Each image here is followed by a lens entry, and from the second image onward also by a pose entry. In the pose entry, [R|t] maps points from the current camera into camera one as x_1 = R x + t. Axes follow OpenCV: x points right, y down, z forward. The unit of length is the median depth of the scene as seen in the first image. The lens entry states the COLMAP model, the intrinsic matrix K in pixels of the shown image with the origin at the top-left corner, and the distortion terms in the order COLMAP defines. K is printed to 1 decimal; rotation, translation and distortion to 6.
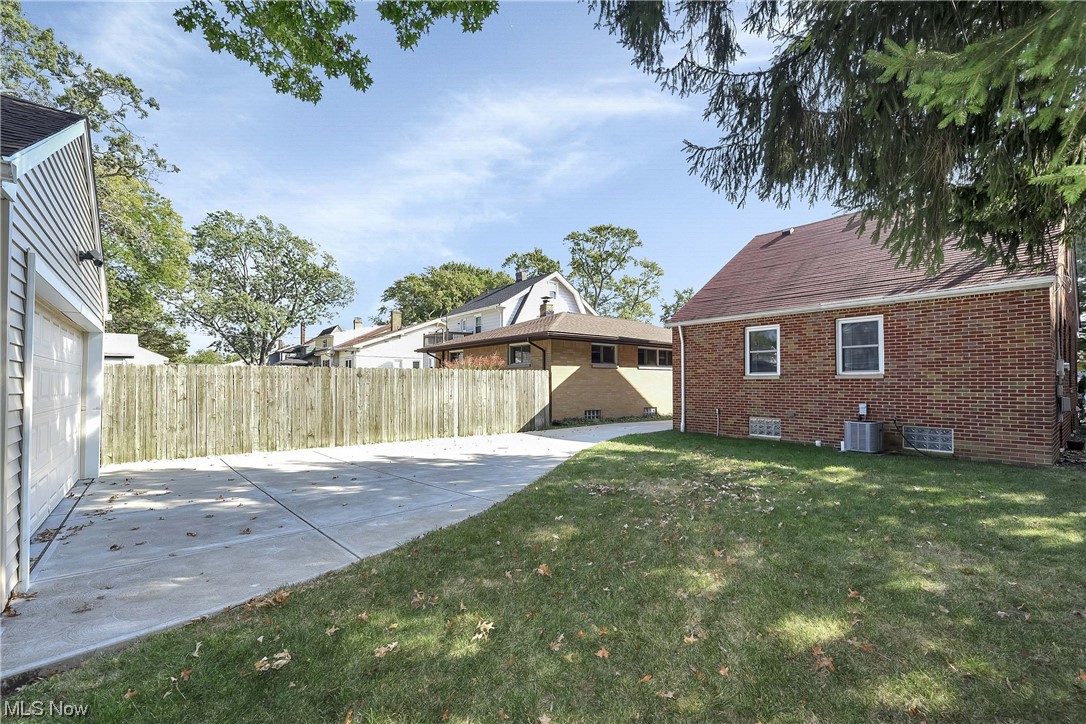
lens RADIAL K [[469.3, 0, 544.6], [0, 469.3, 372.5], [0, 0, 1]] dist [-0.001994, -0.000422]
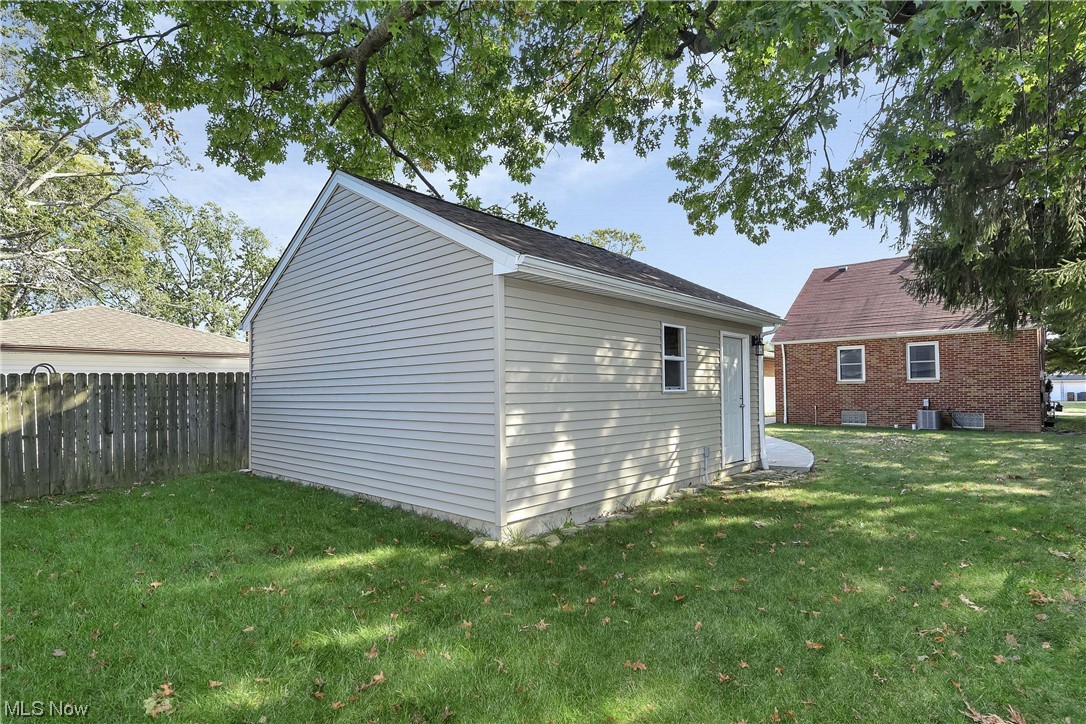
lens RADIAL K [[559.1, 0, 541.5], [0, 559.1, 365.0], [0, 0, 1]] dist [-0.000436, 0.000556]
pose [[0.991507, -0.003852, 0.129997, -0.761595], [0.007085, 0.999677, -0.024415, -0.008689], [-0.129861, 0.025129, 0.991214, -0.614538]]
